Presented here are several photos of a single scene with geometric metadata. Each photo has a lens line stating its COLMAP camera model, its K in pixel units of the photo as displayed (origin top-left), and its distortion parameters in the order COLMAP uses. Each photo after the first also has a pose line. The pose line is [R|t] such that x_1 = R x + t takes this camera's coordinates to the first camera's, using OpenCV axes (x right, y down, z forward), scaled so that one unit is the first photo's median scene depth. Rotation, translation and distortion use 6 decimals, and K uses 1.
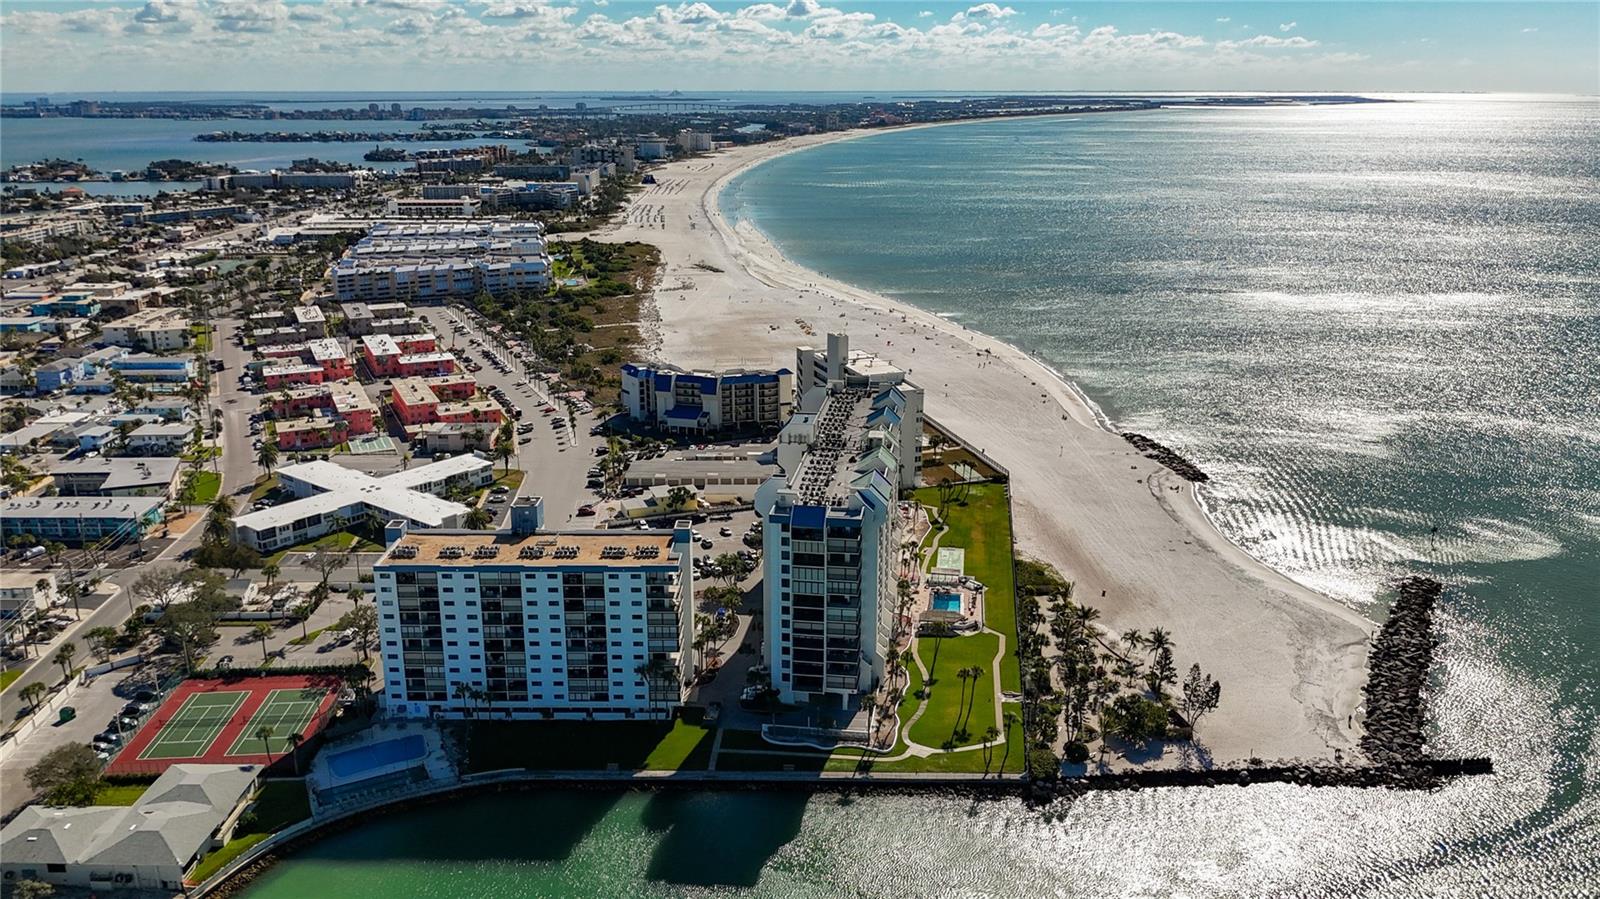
lens RADIAL K [[1222.7, 0, 794.9], [0, 1222.7, 410.5], [0, 0, 1]] dist [0.050344, -0.086158]
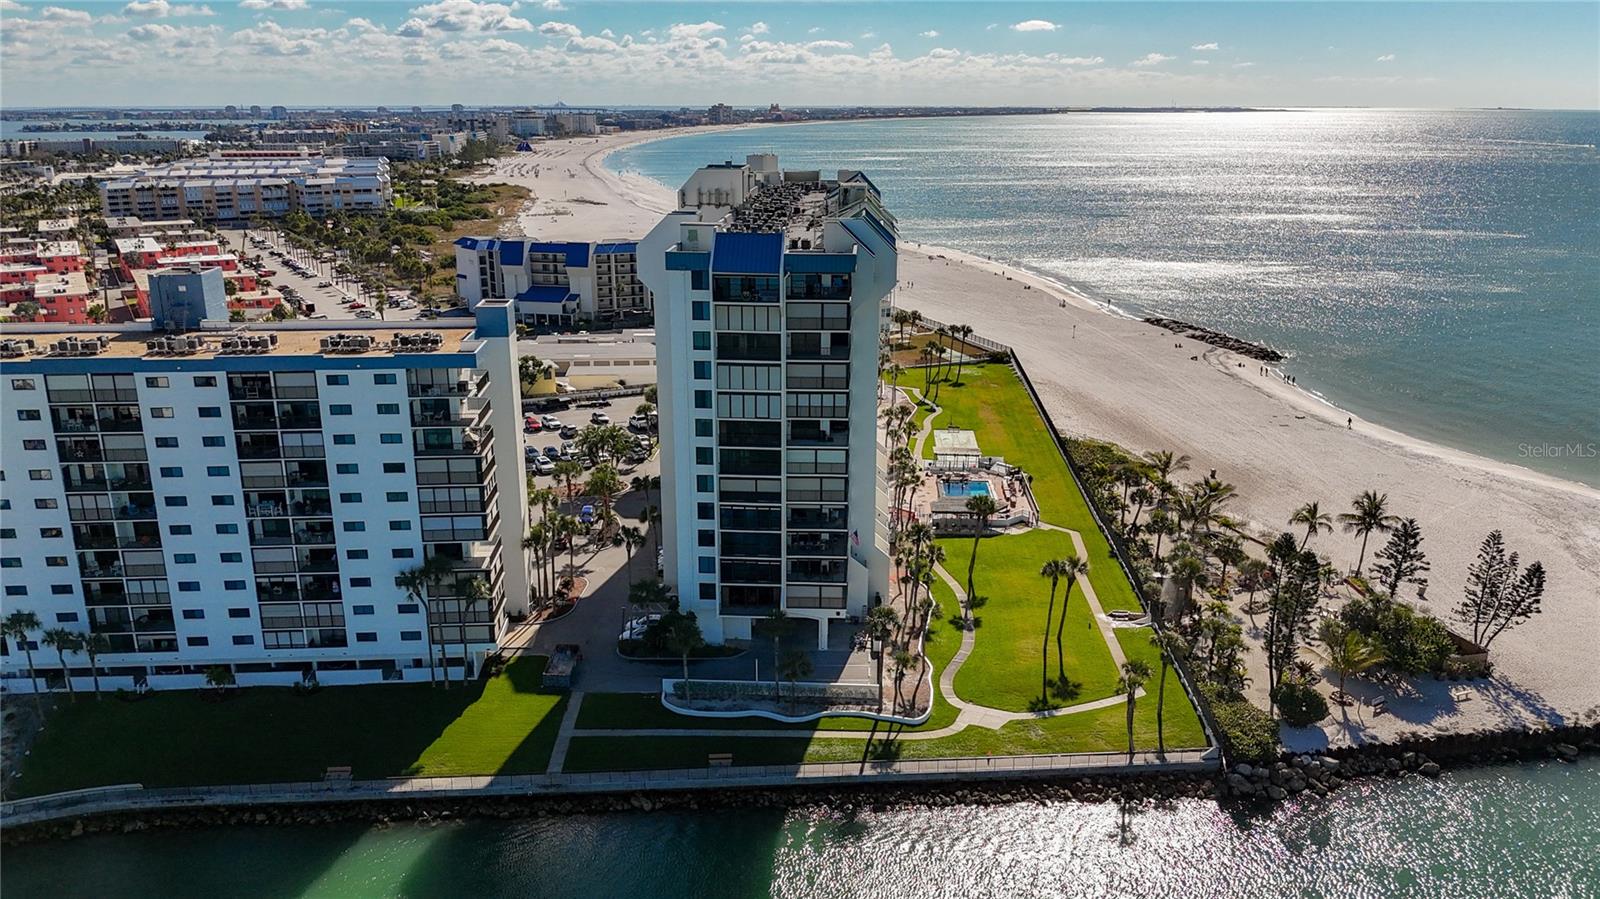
lens RADIAL K [[1242.4, 0, 798.5], [0, 1242.4, 492.7], [0, 0, 1]] dist [-0.004408, -0.008546]
pose [[0.996231, -0.022953, 0.083647, -0.011728], [0.018958, 0.998655, 0.048249, 0.154631], [-0.084642, -0.046481, 0.995327, 0.491715]]
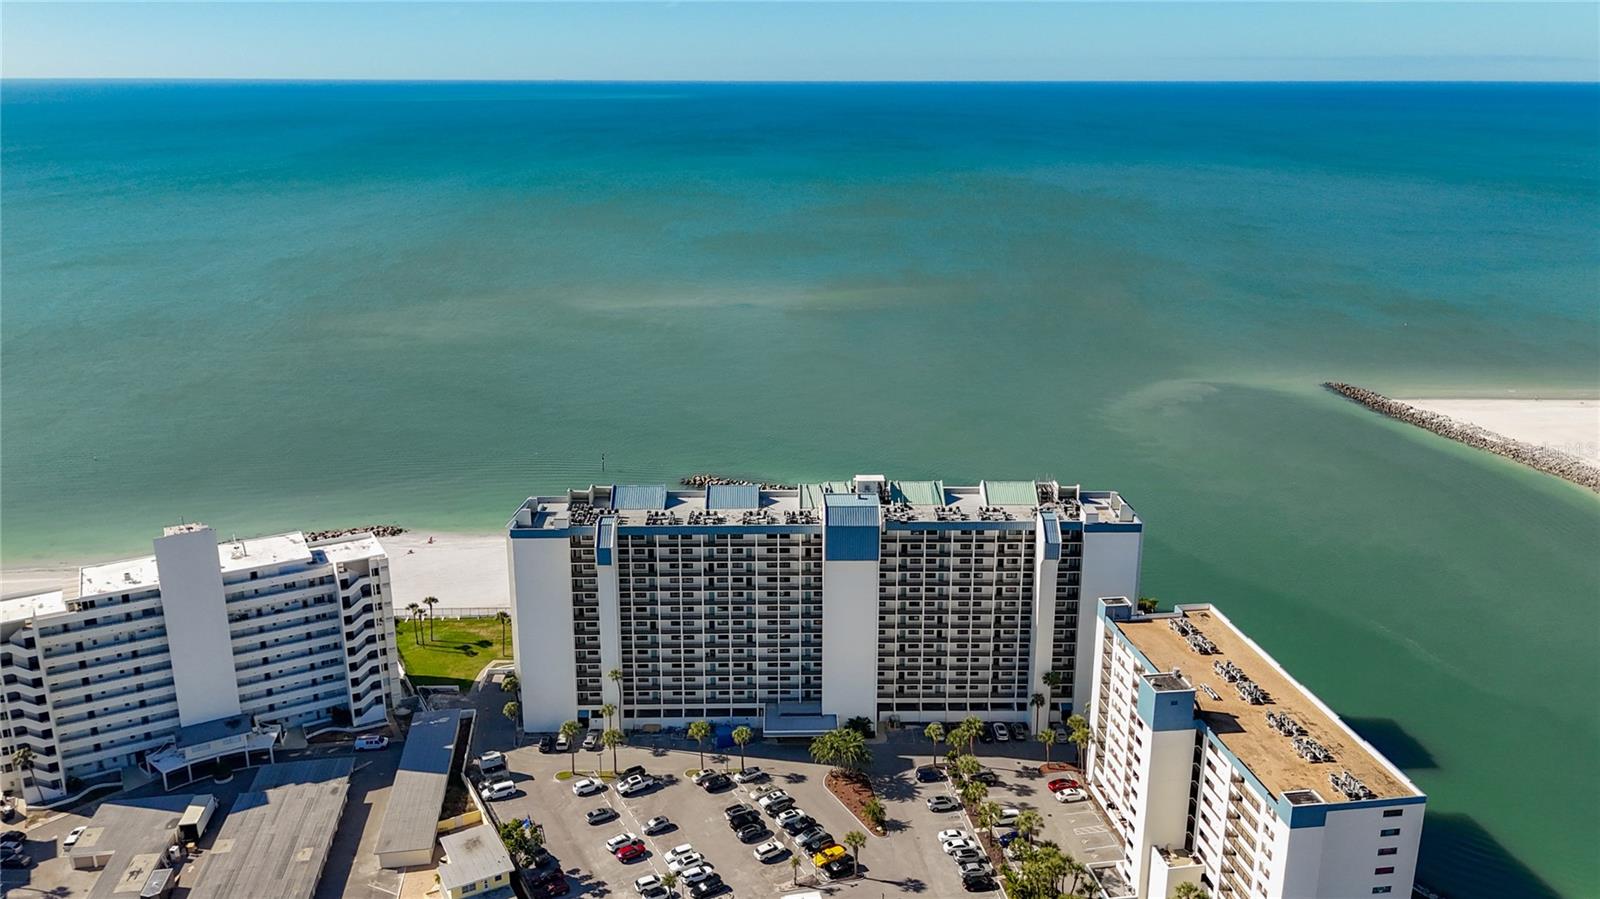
lens RADIAL K [[1222.7, 0, 794.9], [0, 1222.7, 410.5], [0, 0, 1]] dist [0.050344, -0.086158]
pose [[-0.164610, -0.254336, 0.953004, -0.839058], [0.250821, 0.923630, 0.289821, -0.329420], [-0.953935, 0.286741, -0.088245, 1.285643]]
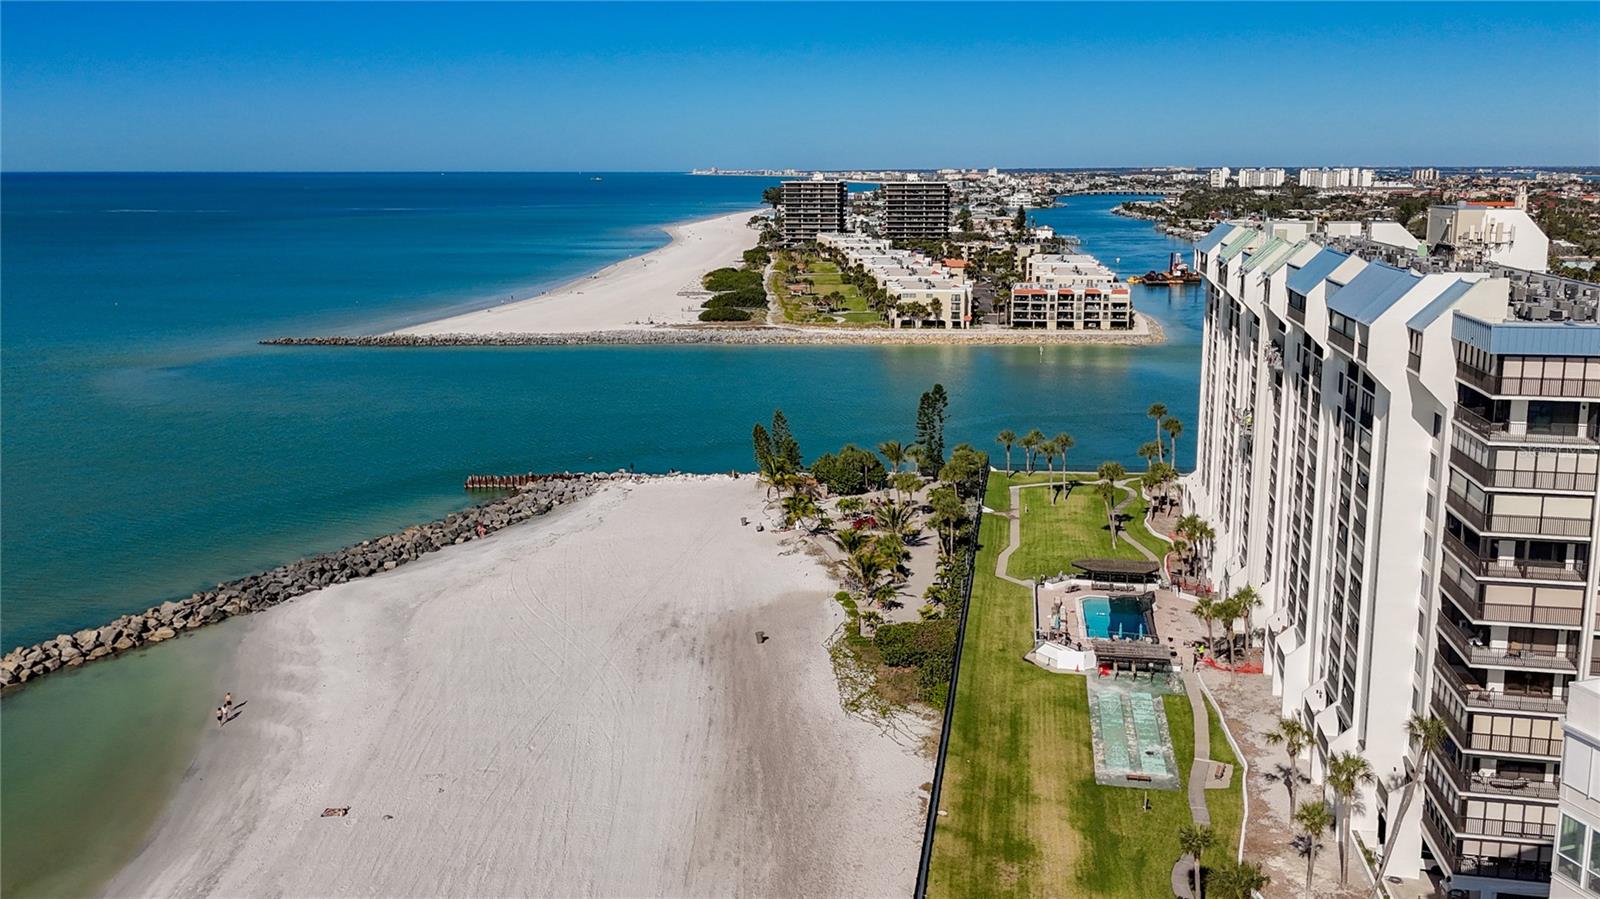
lens RADIAL K [[1283.5, 0, 793.6], [0, 1283.5, 384.3], [0, 0, 1]] dist [0.061561, -0.060269]
pose [[-0.999426, 0.002115, 0.033799, 0.279153], [0.015842, 0.911312, 0.411411, -0.154941], [-0.029931, 0.411710, -0.910823, 1.726922]]
